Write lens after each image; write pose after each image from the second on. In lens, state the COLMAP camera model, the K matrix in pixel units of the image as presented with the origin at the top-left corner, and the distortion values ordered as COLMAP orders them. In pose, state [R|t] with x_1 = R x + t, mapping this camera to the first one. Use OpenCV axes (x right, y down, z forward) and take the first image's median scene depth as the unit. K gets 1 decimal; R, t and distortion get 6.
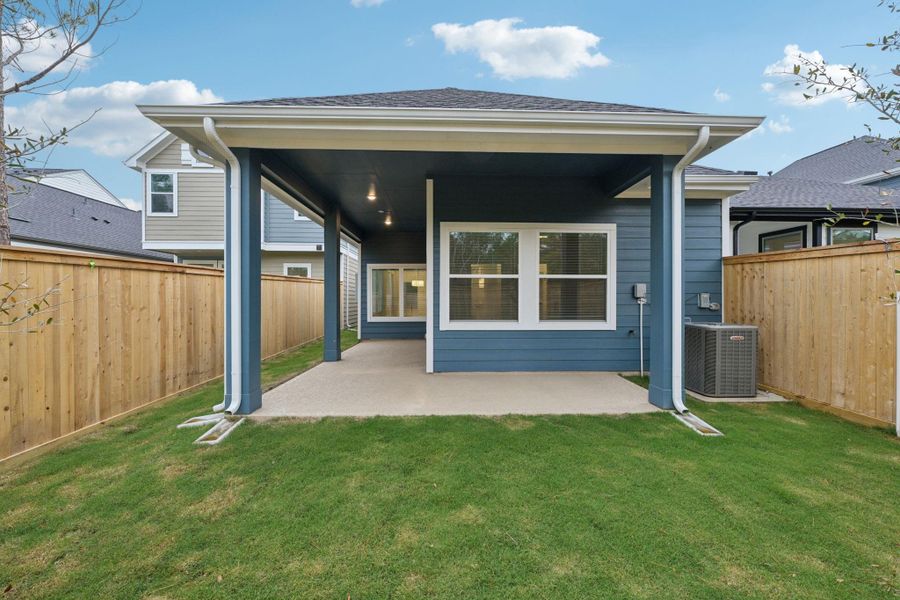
lens RADIAL K [[367.5, 0, 450.0], [0, 367.5, 300.0], [0, 0, 1]] dist [-0.000811, -0.000172]
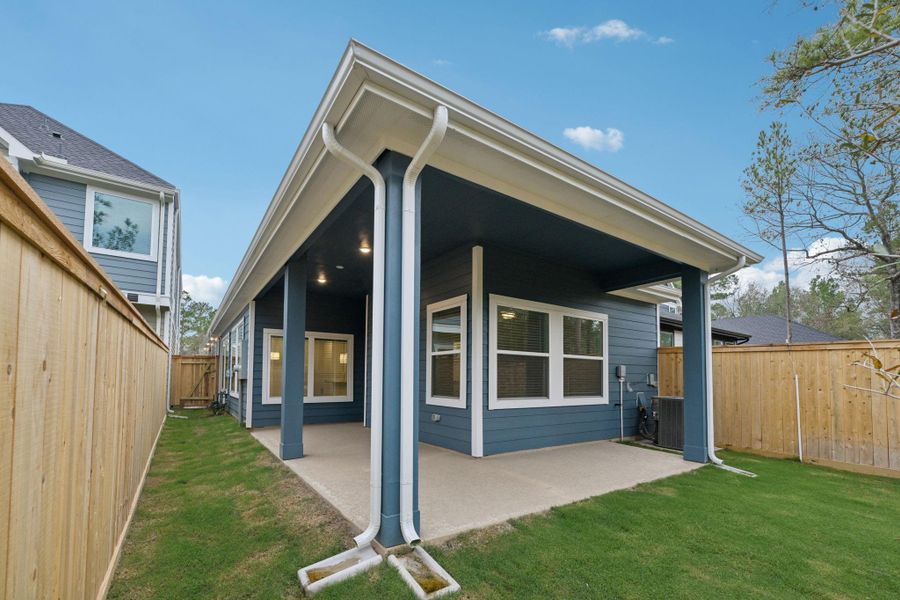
lens RADIAL K [[374.0, 0, 455.8], [0, 374.0, 364.7], [0, 0, 1]] dist [-0.002071, -0.000339]
pose [[0.836566, 0.030024, 0.547043, -0.619872], [-0.009794, 0.999157, -0.039860, 0.008300], [-0.547779, 0.027988, 0.836155, 0.259506]]
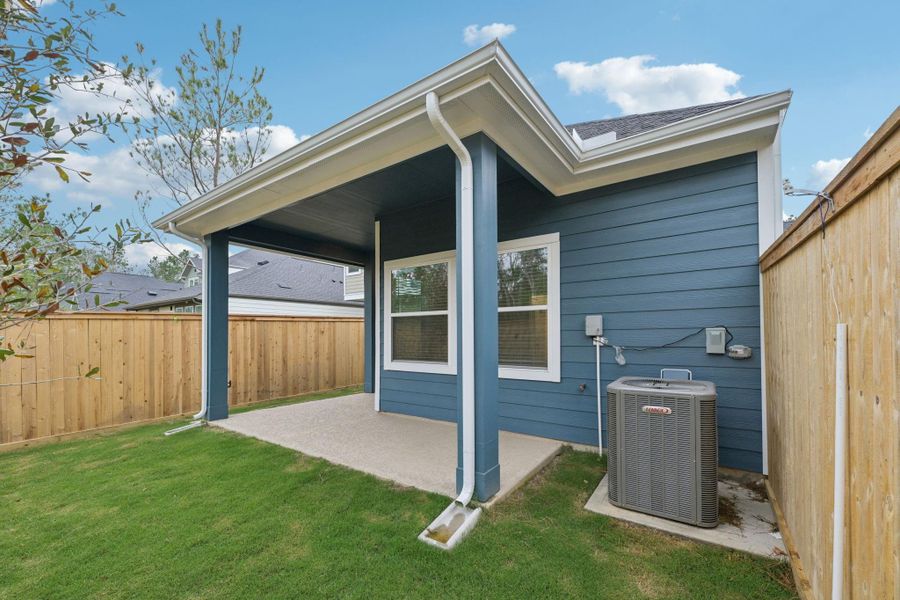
lens RADIAL K [[371.5, 0, 419.2], [0, 371.5, 332.4], [0, 0, 1]] dist [-0.000920, 0.000078]
pose [[0.779029, -0.011220, -0.626887, 0.688152], [0.005431, 0.999923, -0.011148, -0.007114], [0.626964, 0.005280, 0.779030, 0.273765]]
